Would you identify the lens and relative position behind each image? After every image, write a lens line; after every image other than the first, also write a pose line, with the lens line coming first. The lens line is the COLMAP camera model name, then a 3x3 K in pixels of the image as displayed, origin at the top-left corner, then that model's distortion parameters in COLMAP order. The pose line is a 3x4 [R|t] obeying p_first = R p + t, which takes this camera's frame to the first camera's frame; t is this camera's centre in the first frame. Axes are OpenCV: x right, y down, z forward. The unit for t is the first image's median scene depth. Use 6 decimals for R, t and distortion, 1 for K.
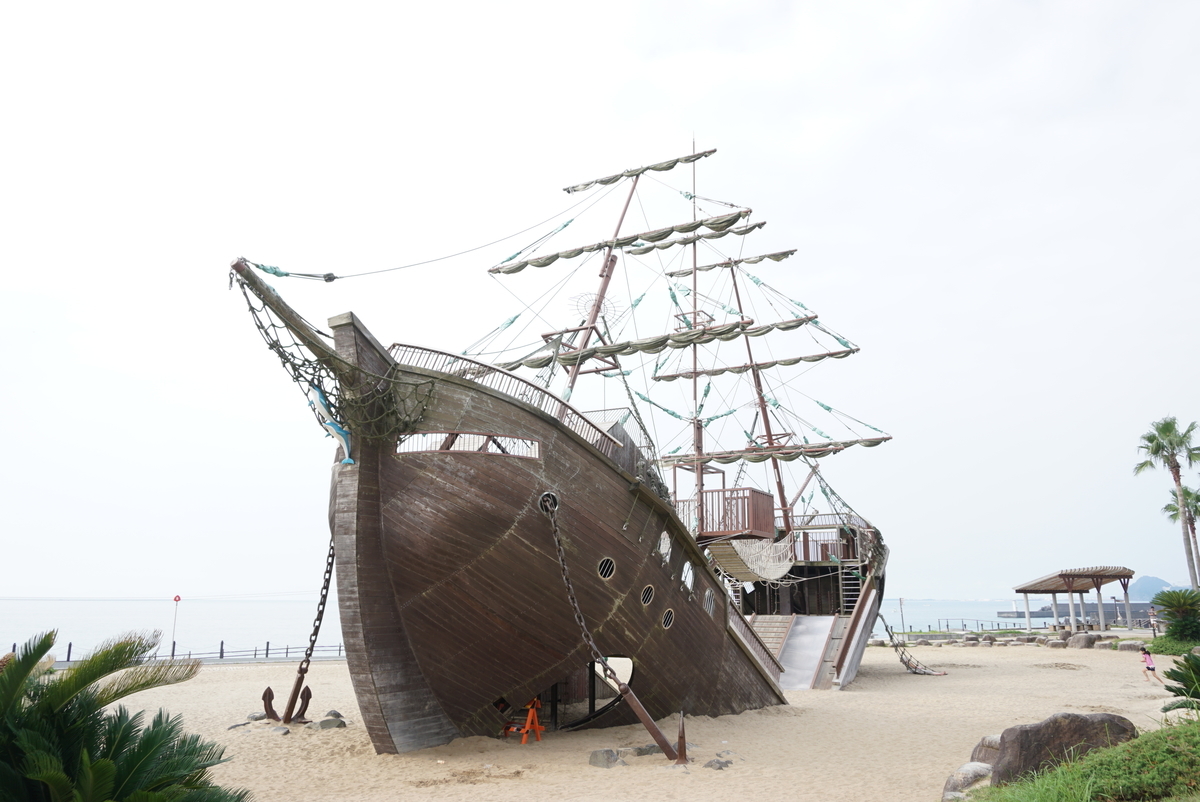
lens RADIAL K [[846.1, 0, 600.0], [0, 846.1, 401.0], [0, 0, 1]] dist [-0.043753, -0.000161]
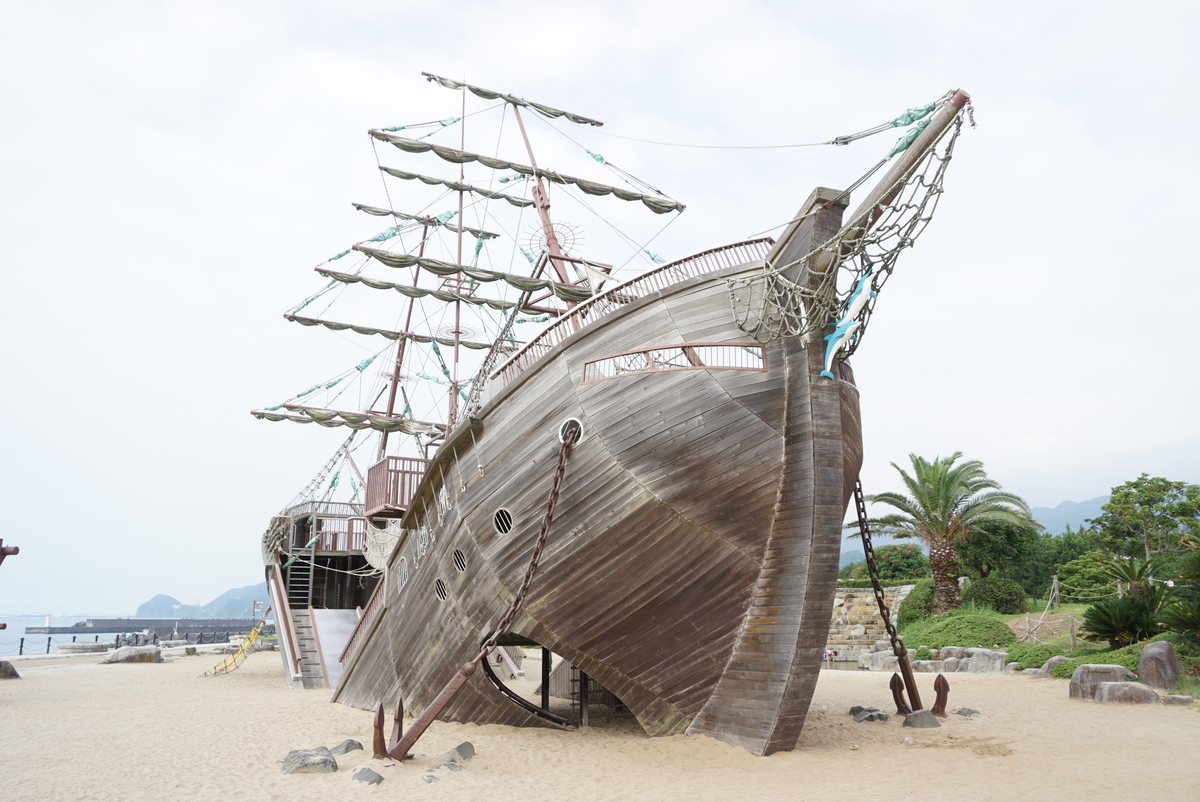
lens RADIAL K [[846.1, 0, 600.0], [0, 846.1, 401.0], [0, 0, 1]] dist [-0.043753, -0.000161]
pose [[0.545057, 0.192336, 0.816039, -0.562108], [-0.179033, 0.977581, -0.110829, 0.118145], [-0.819060, -0.085690, 0.567272, 0.390133]]
